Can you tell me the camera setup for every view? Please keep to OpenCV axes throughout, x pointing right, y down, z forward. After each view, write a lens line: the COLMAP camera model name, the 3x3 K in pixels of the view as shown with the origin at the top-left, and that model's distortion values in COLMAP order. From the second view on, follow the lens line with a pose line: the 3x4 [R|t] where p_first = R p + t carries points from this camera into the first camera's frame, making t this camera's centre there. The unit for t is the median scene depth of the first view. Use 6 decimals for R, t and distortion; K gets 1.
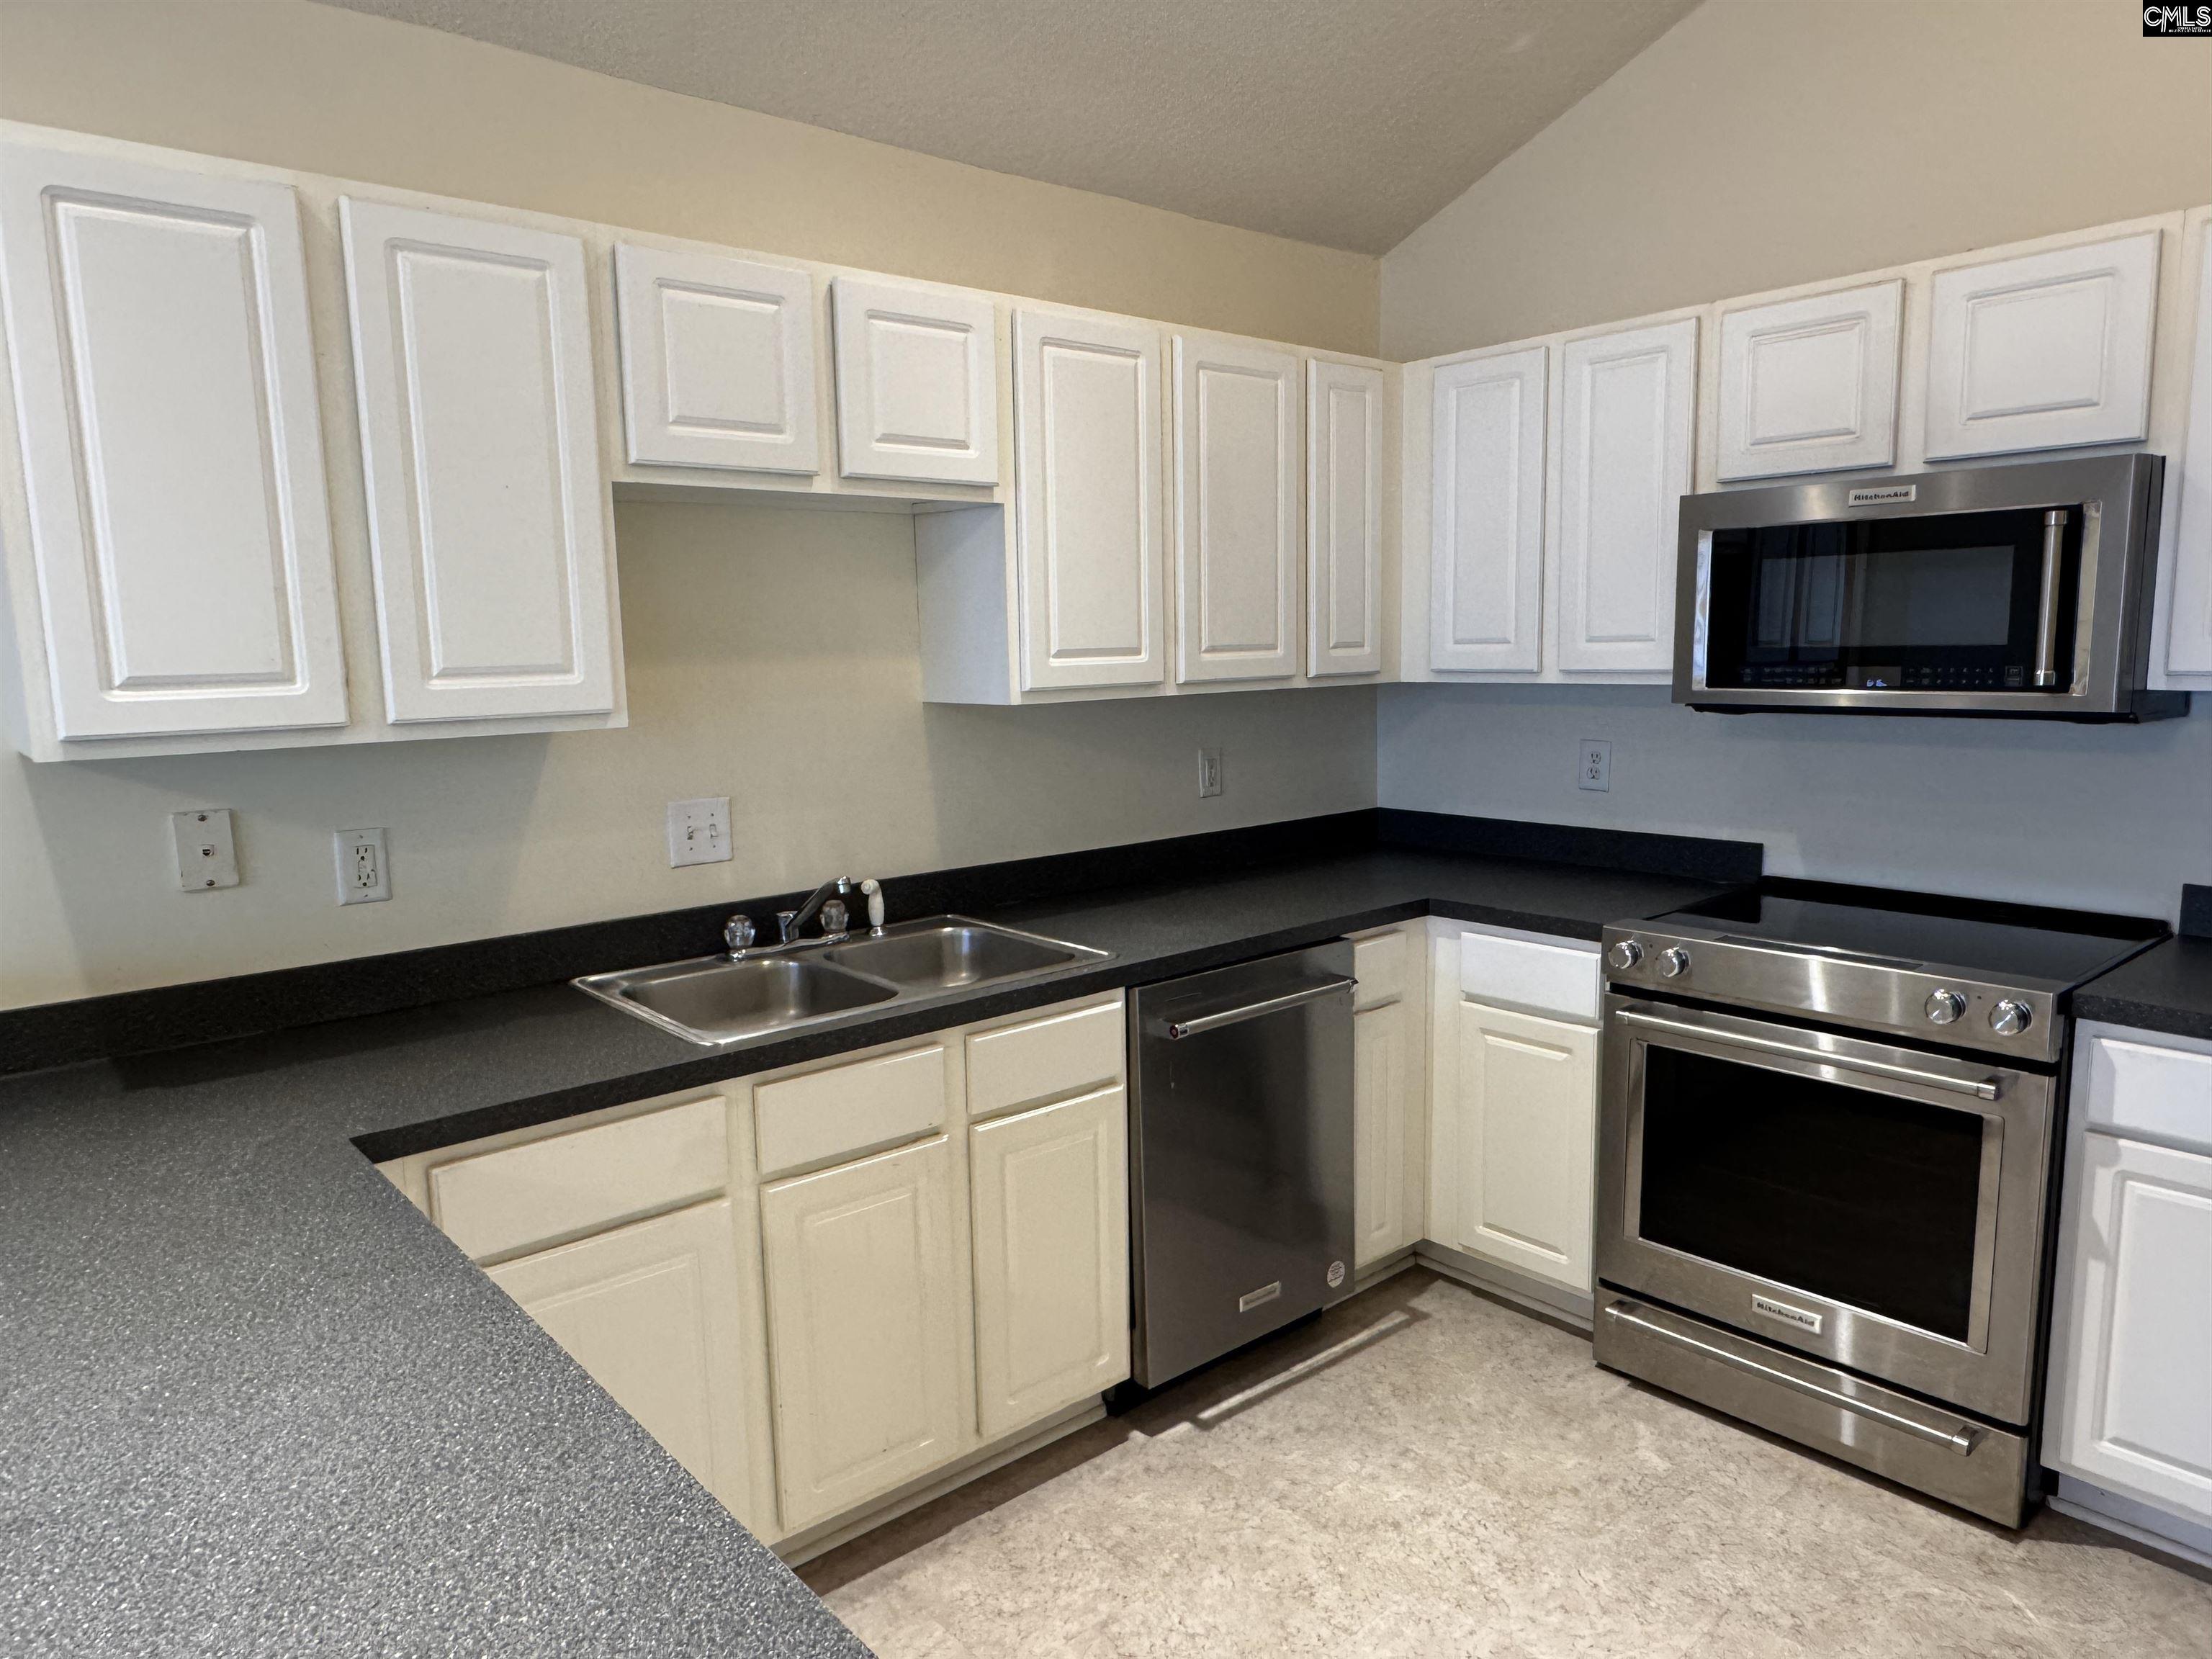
lens RADIAL K [[1381.8, 0, 1115.4], [0, 1381.8, 833.1], [0, 0, 1]] dist [0.001288, 0.004331]
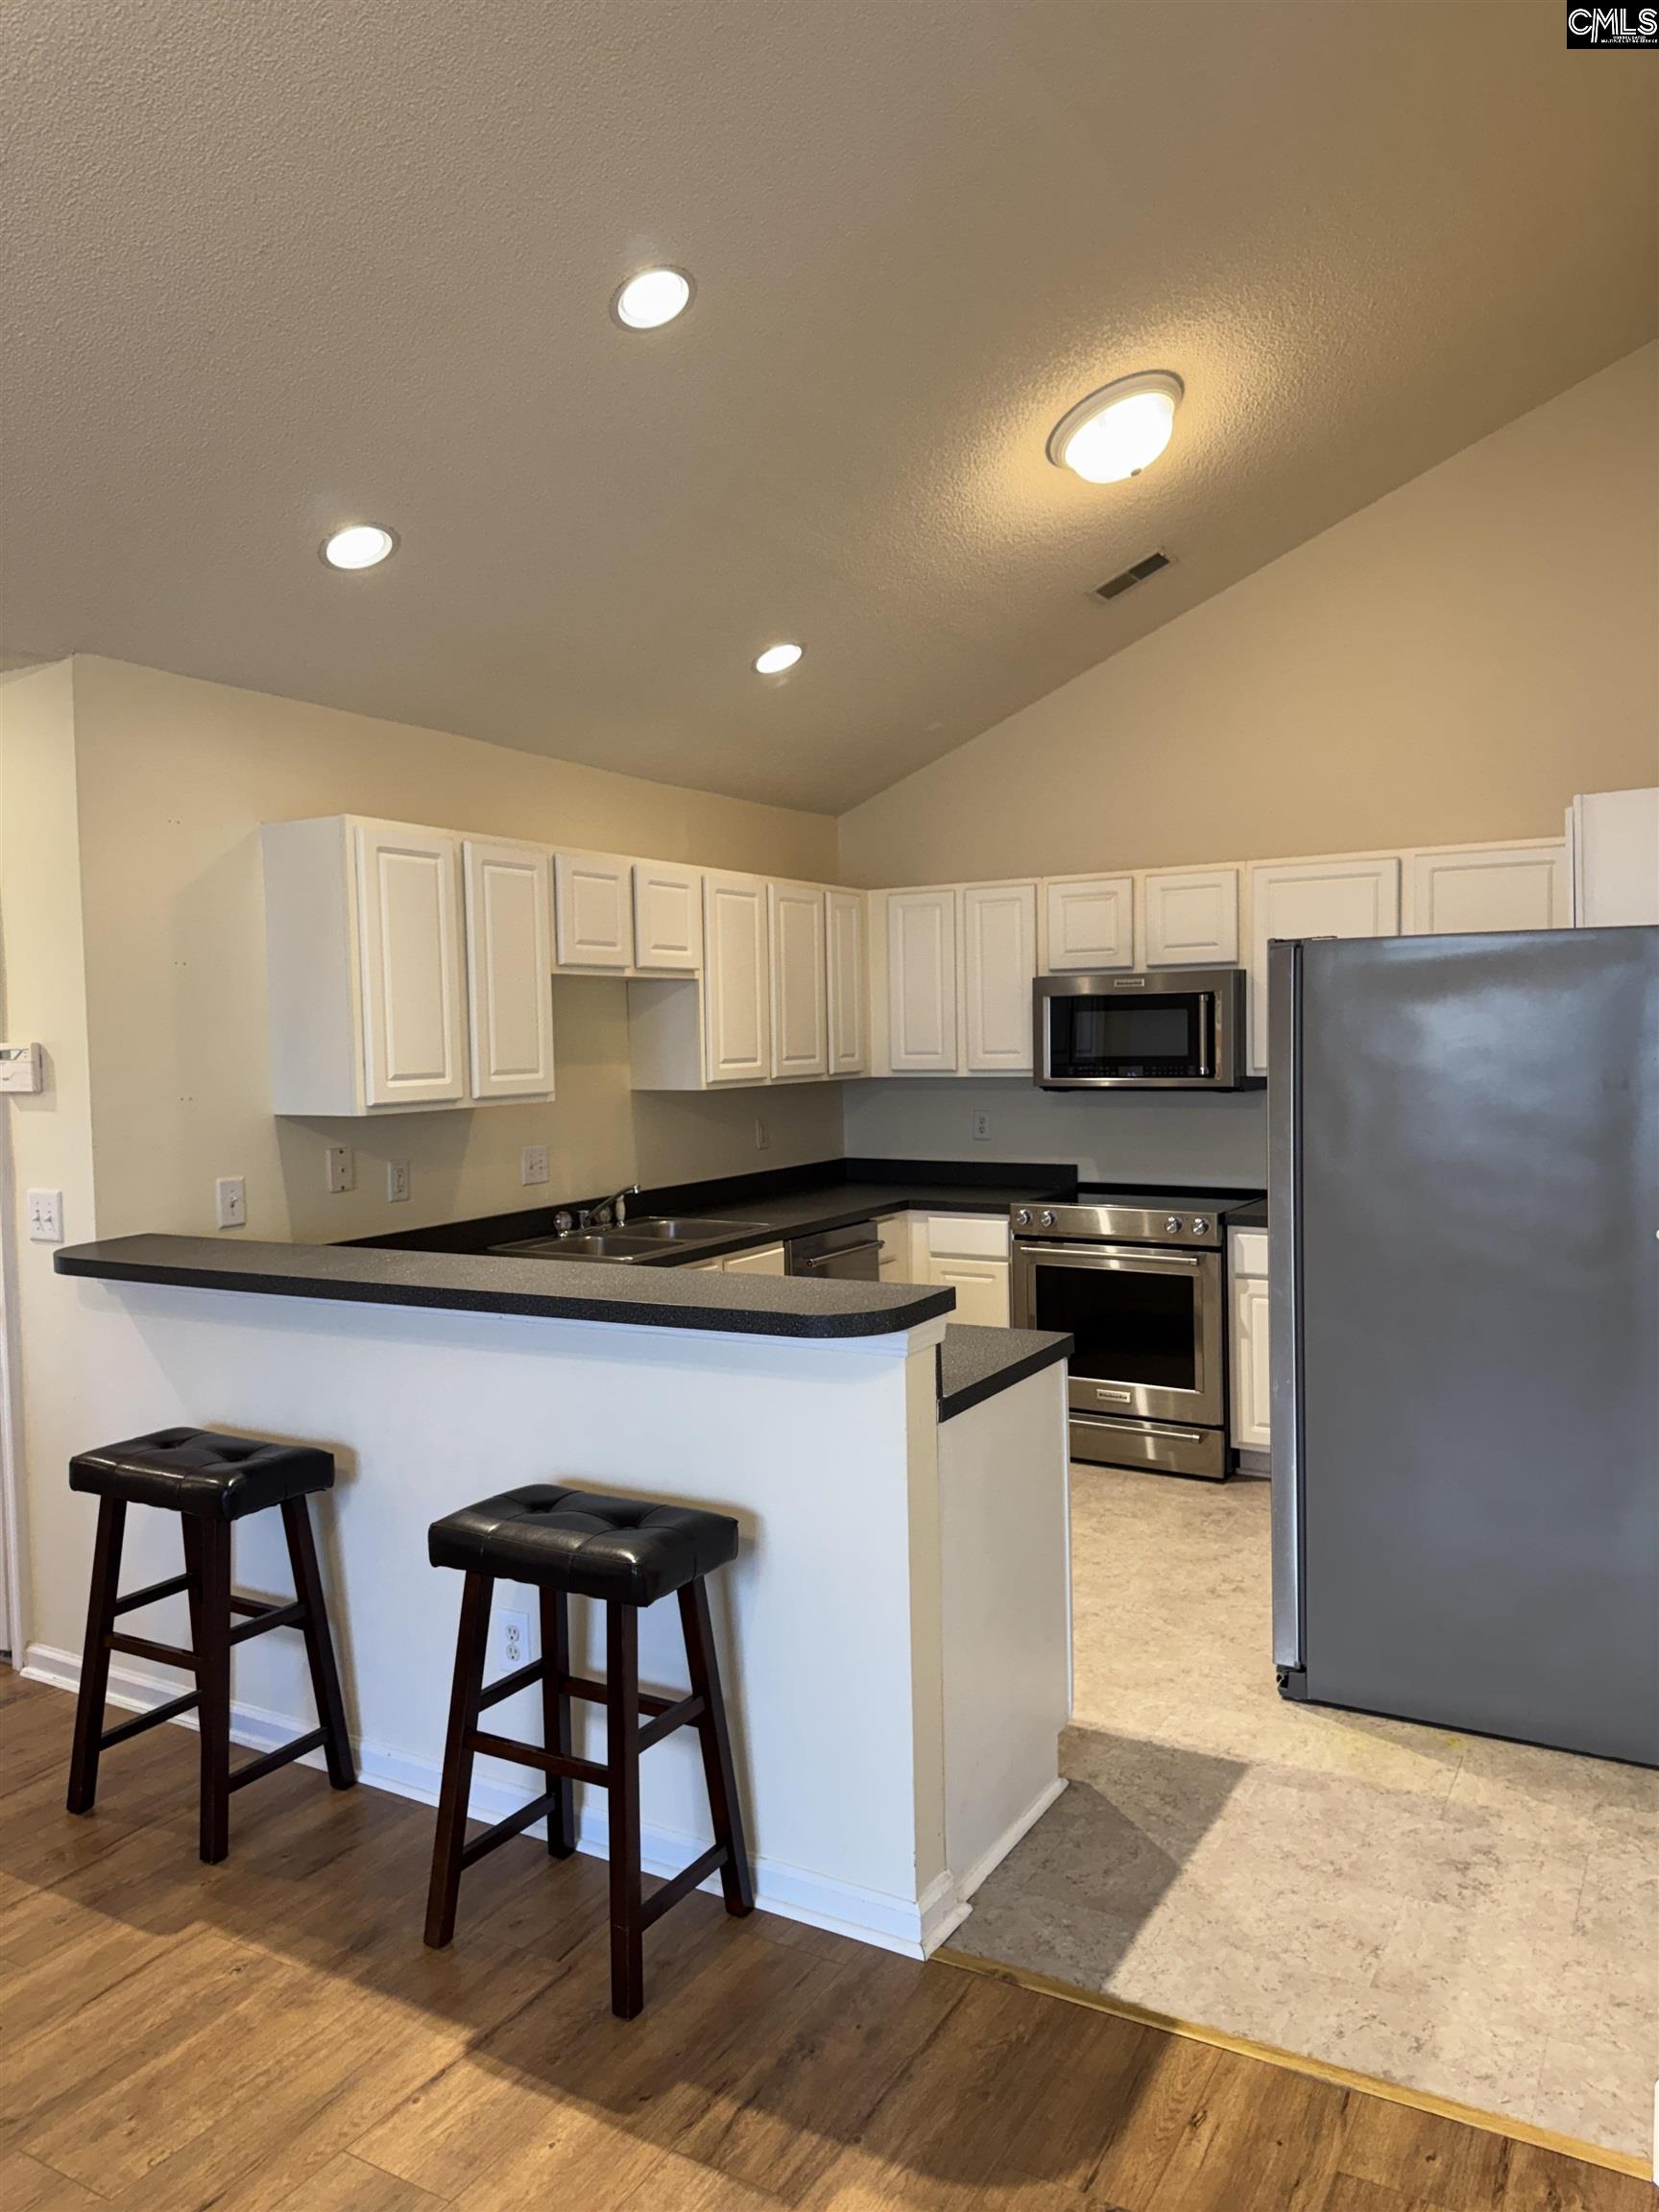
lens RADIAL K [[1554.9, 0, 829.5], [0, 1554.9, 1106.0], [0, 0, 1]] dist [0.182914, -0.000143]
pose [[0.943141, -0.013132, 0.332133, -0.606398], [0.045392, 0.994947, -0.089559, 0.118158], [-0.329279, 0.099543, 0.938971, -0.964685]]
